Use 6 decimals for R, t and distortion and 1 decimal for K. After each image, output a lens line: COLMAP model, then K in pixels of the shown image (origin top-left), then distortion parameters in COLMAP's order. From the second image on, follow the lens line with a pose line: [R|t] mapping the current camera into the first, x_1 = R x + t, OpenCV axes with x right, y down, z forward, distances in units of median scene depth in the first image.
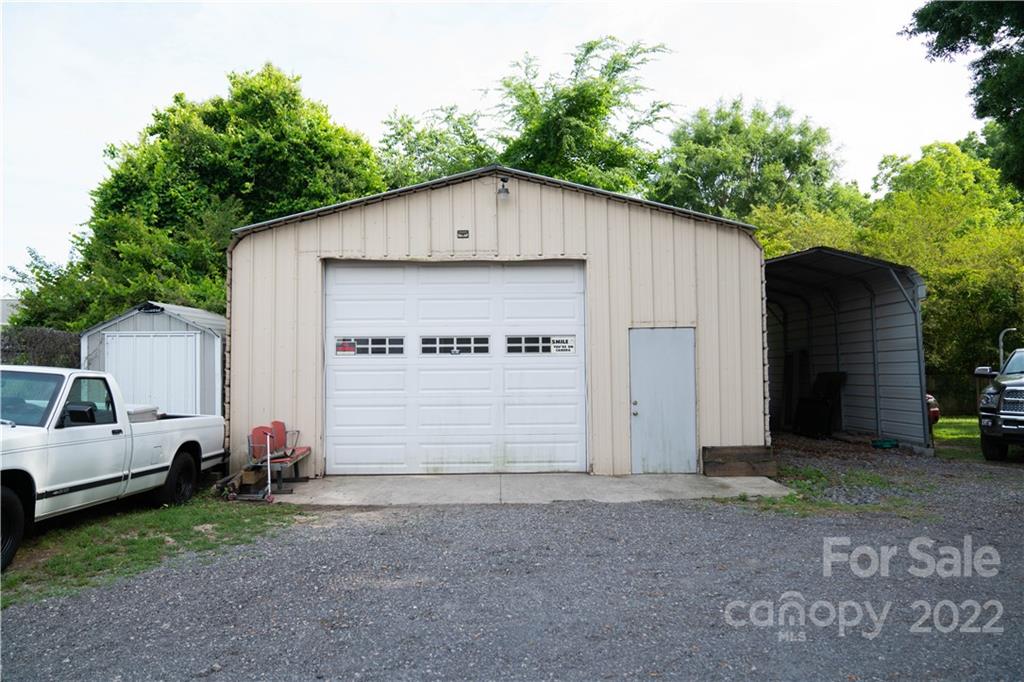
lens RADIAL K [[697.7, 0, 515.0], [0, 697.7, 342.2], [0, 0, 1]] dist [-0.011343, 0.002246]
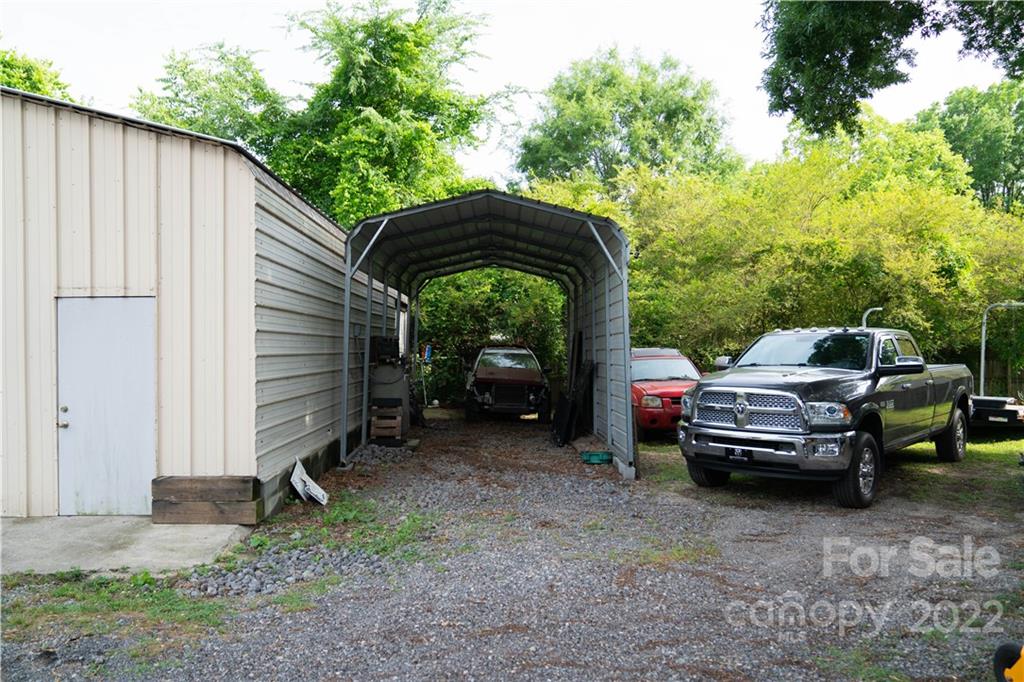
lens RADIAL K [[692.4, 0, 512.0], [0, 692.4, 341.0], [0, 0, 1]] dist [-0.004837, 0.000198]
pose [[0.999966, 0.006458, -0.005122, 0.460129], [-0.006325, 0.999650, 0.025669, 0.001934], [0.005286, -0.025636, 0.999657, 0.266118]]
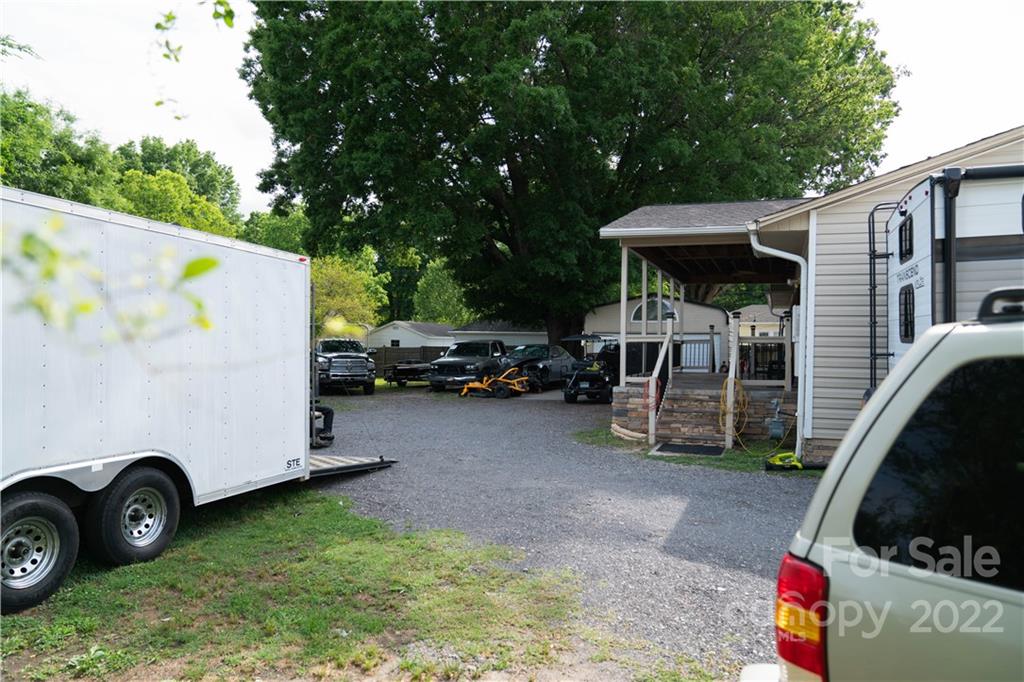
lens RADIAL K [[697.7, 0, 515.0], [0, 697.7, 342.2], [0, 0, 1]] dist [-0.011343, 0.002246]
pose [[0.382167, 0.017344, 0.923931, -0.902587], [-0.049430, 0.998776, 0.001697, -0.013975], [-0.922770, -0.046318, 0.382557, -0.268481]]
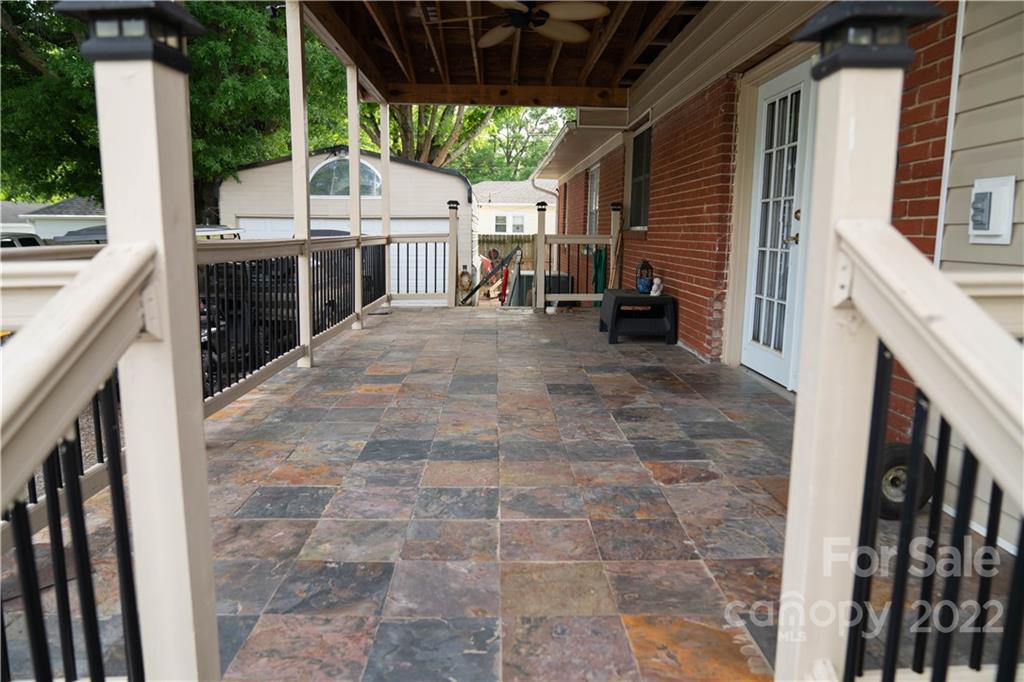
lens RADIAL K [[697.7, 0, 515.0], [0, 697.7, 342.2], [0, 0, 1]] dist [-0.011343, 0.002246]
pose [[0.004361, -0.148299, 0.988933, -0.018189], [-0.042542, 0.988020, 0.148350, -0.038697], [-0.999085, -0.042719, -0.002000, -0.145707]]
